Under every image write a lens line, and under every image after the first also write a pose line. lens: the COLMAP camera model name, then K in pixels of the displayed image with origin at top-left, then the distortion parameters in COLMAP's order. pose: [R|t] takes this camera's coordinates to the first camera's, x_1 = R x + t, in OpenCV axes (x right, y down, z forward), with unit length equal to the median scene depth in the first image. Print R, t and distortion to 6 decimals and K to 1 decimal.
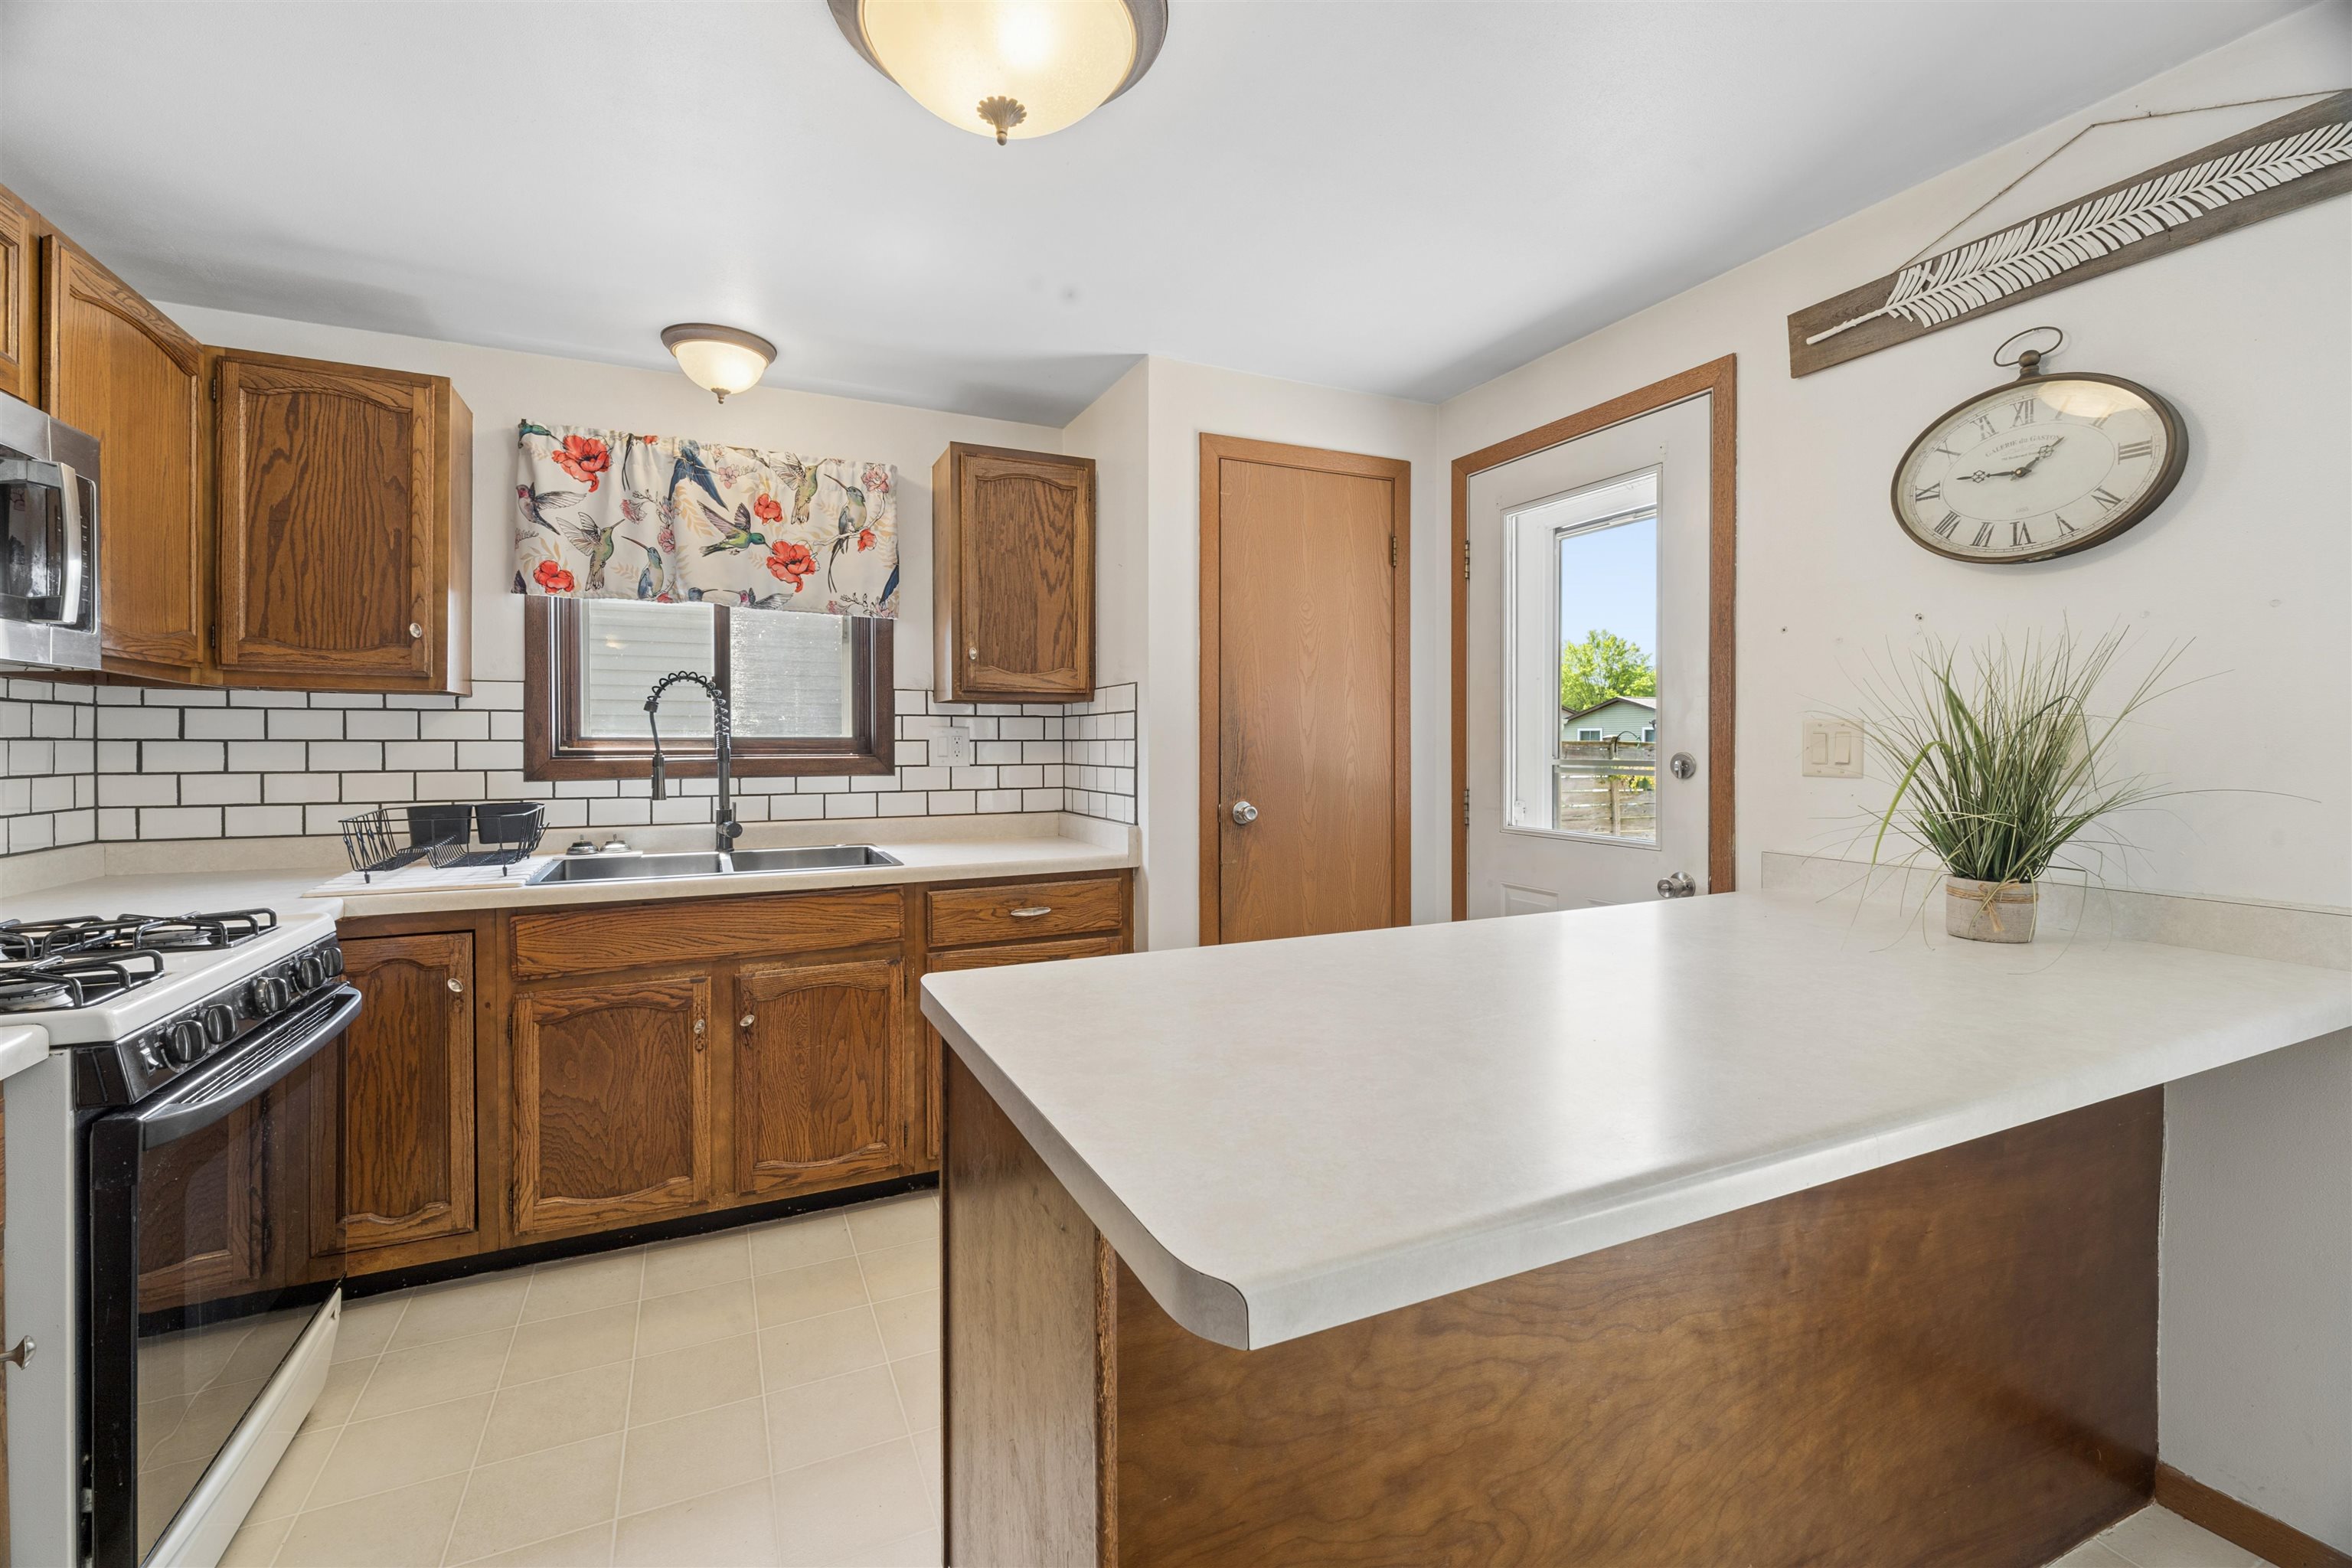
lens RADIAL K [[987.7, 0, 1162.1], [0, 987.7, 762.9], [0, 0, 1]] dist [-0.003533, -0.000369]
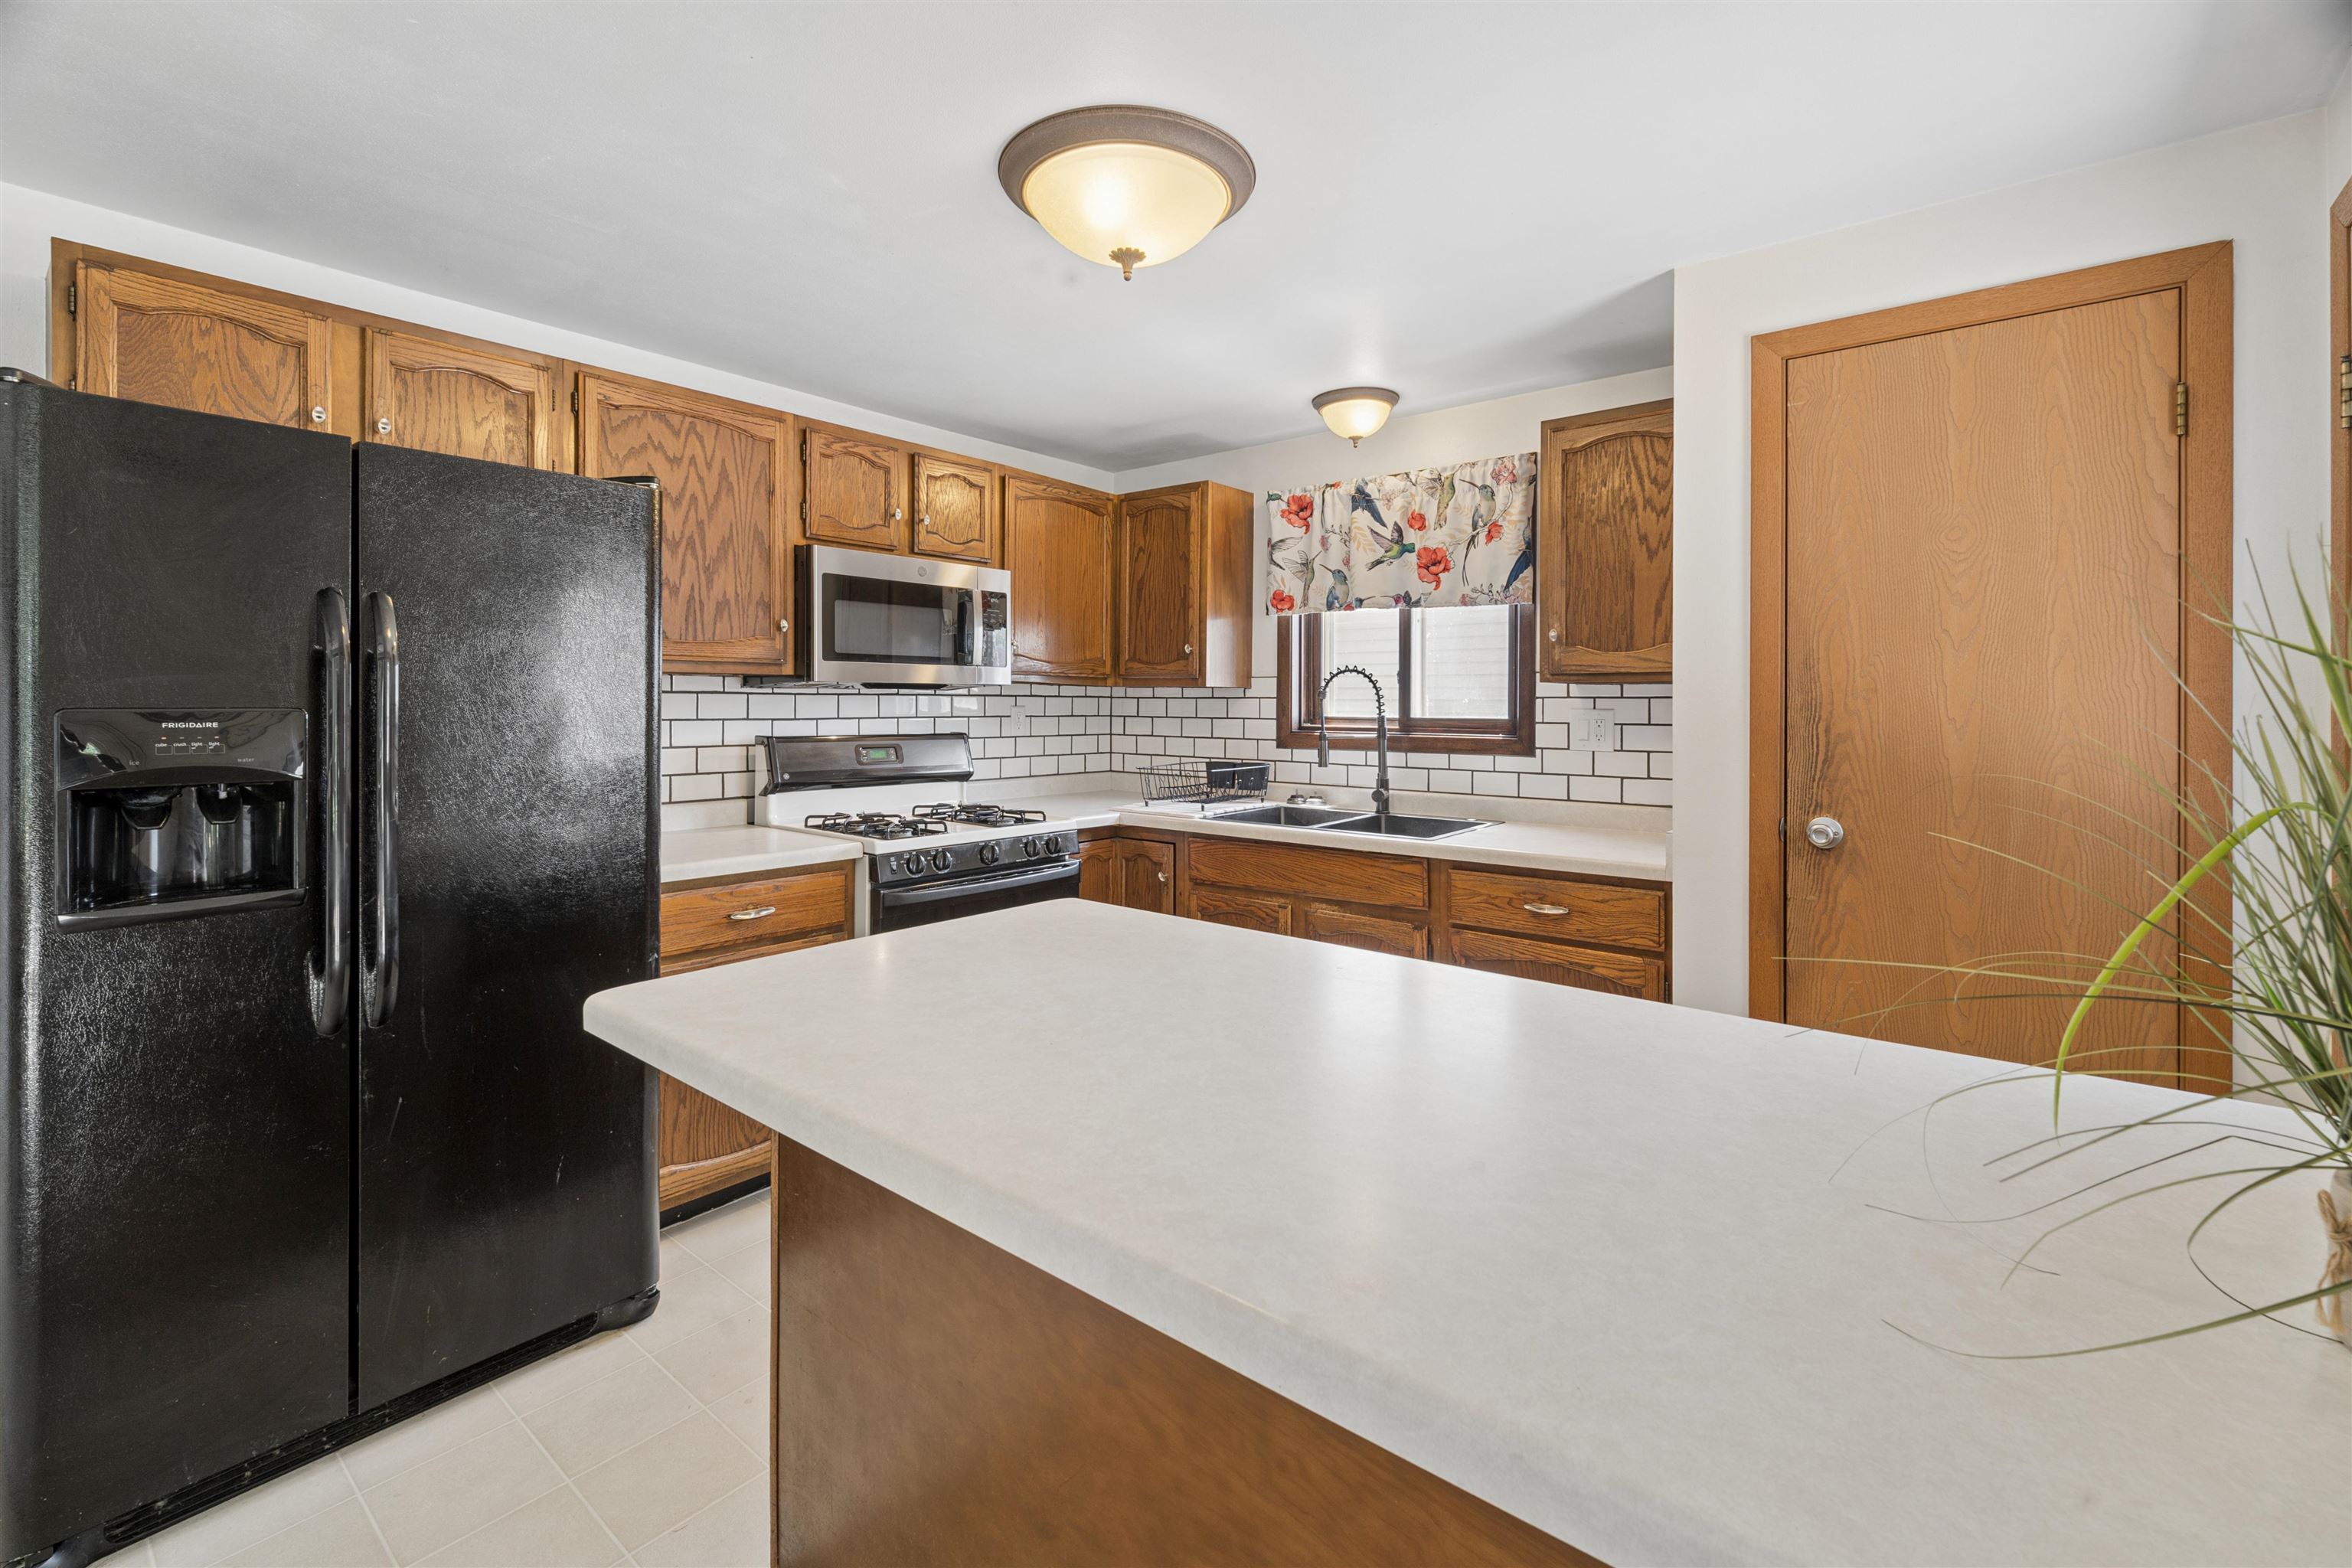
lens RADIAL K [[990.7, 0, 1172.8], [0, 990.7, 712.1], [0, 0, 1]] dist [-0.000006, -0.016095]
pose [[0.427270, 0.009322, -0.904076, 0.548670], [-0.024049, 0.999710, -0.001058, -0.026657], [0.903804, 0.022194, 0.427370, 0.261330]]
